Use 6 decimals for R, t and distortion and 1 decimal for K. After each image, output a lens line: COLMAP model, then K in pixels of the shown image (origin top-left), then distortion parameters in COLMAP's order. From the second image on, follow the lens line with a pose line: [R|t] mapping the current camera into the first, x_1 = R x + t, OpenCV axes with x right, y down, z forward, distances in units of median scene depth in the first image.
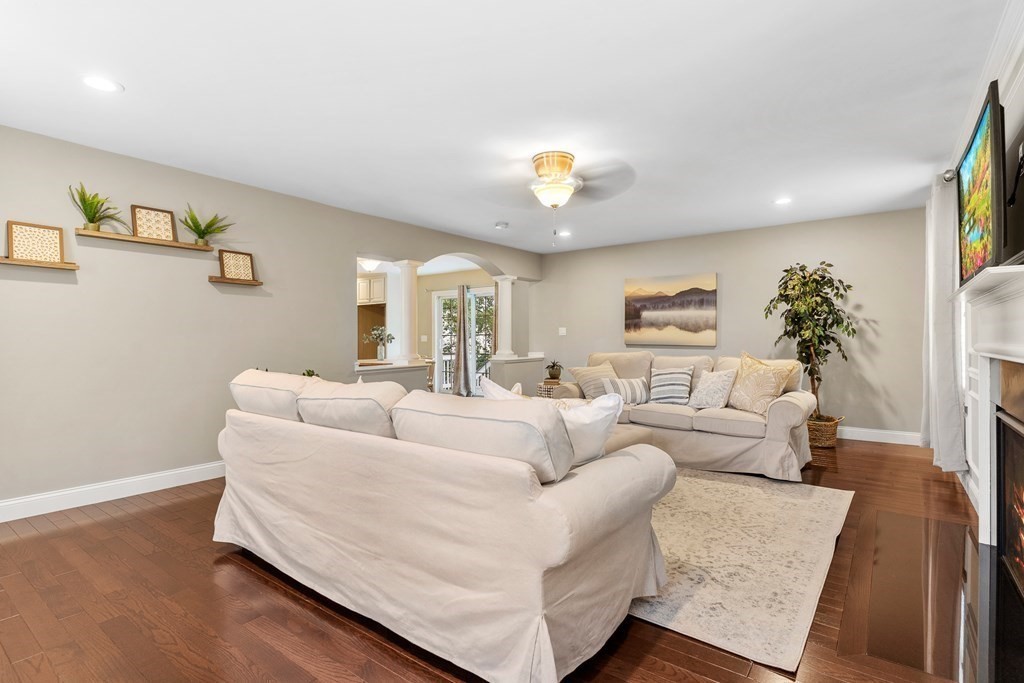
lens RADIAL K [[497.6, 0, 512.0], [0, 497.6, 341.5], [0, 0, 1]] dist [0.020669, -0.000074]
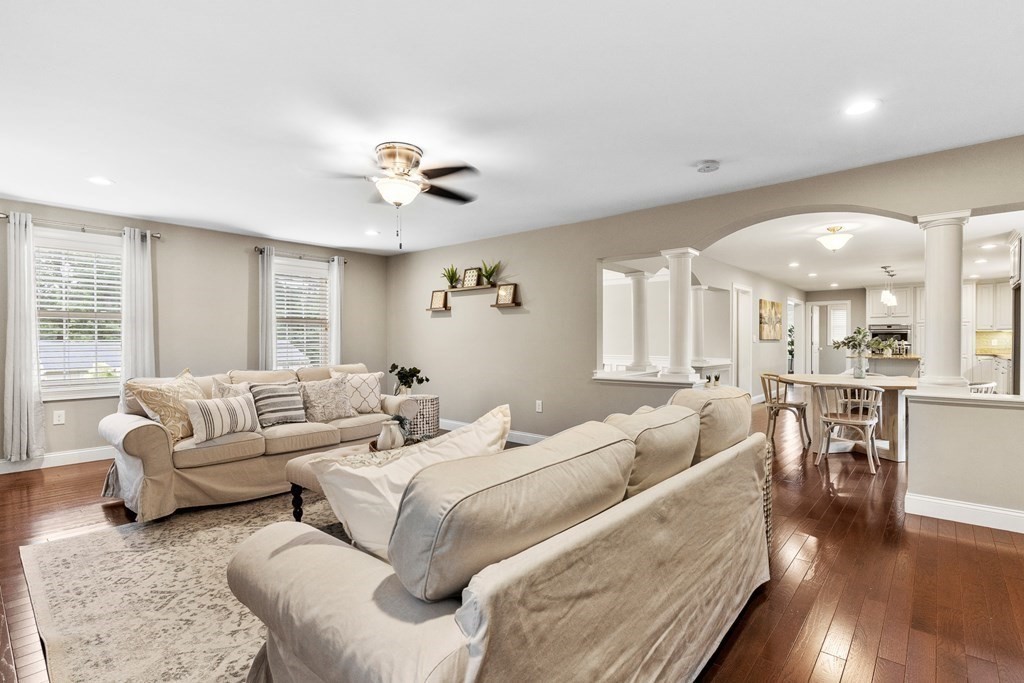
lens RADIAL K [[491.1, 0, 512.0], [0, 491.1, 341.5], [0, 0, 1]] dist [0.001868, 0.000015]
pose [[-0.072003, 0.007468, -0.997376, 1.104535], [-0.006524, 0.999947, 0.007958, -0.036474], [0.997383, 0.007080, -0.071950, 1.464529]]
